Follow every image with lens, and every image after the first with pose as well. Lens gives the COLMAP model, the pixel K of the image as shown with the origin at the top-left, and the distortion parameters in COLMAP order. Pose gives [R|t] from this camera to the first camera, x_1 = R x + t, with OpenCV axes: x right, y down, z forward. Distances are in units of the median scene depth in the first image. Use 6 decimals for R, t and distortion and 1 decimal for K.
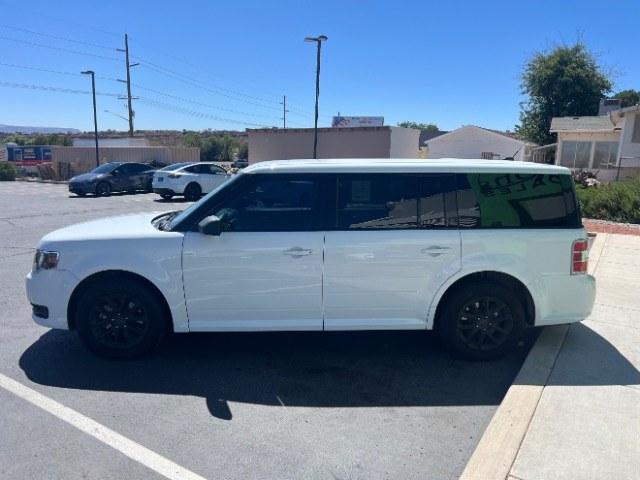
lens RADIAL K [[486.8, 0, 321.4], [0, 486.8, 238.9], [0, 0, 1]] dist [0.049049, -0.039570]
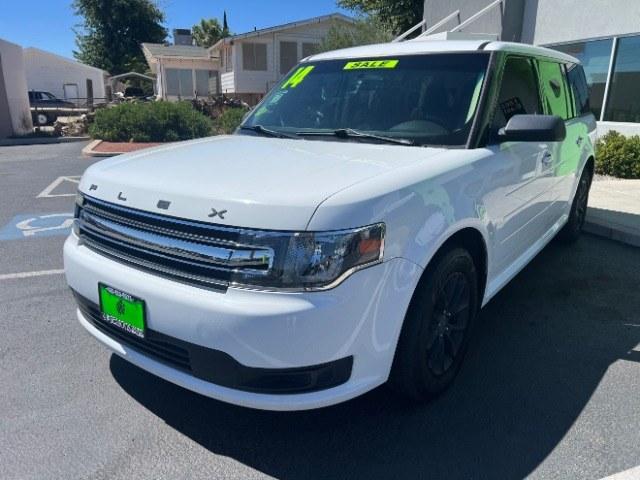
lens RADIAL K [[486.8, 0, 316.0], [0, 486.8, 242.3], [0, 0, 1]] dist [0.049049, -0.039570]
pose [[0.616189, -0.248165, 0.747479, -0.103936], [0.148455, 0.968646, 0.199213, -0.006797], [-0.773481, -0.011786, 0.633710, 0.087831]]
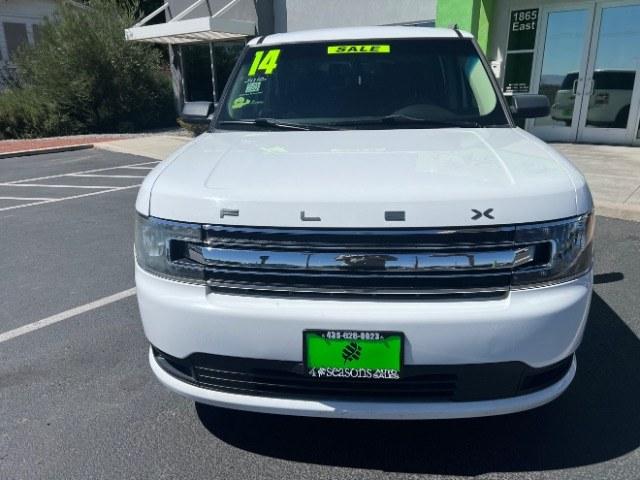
lens RADIAL K [[486.8, 0, 318.6], [0, 486.8, 238.1], [0, 0, 1]] dist [0.049049, -0.039570]
pose [[0.109861, -0.331660, 0.936980, -0.168472], [0.194558, 0.931626, 0.306952, -0.053452], [-0.974719, 0.148575, 0.166877, 0.331216]]
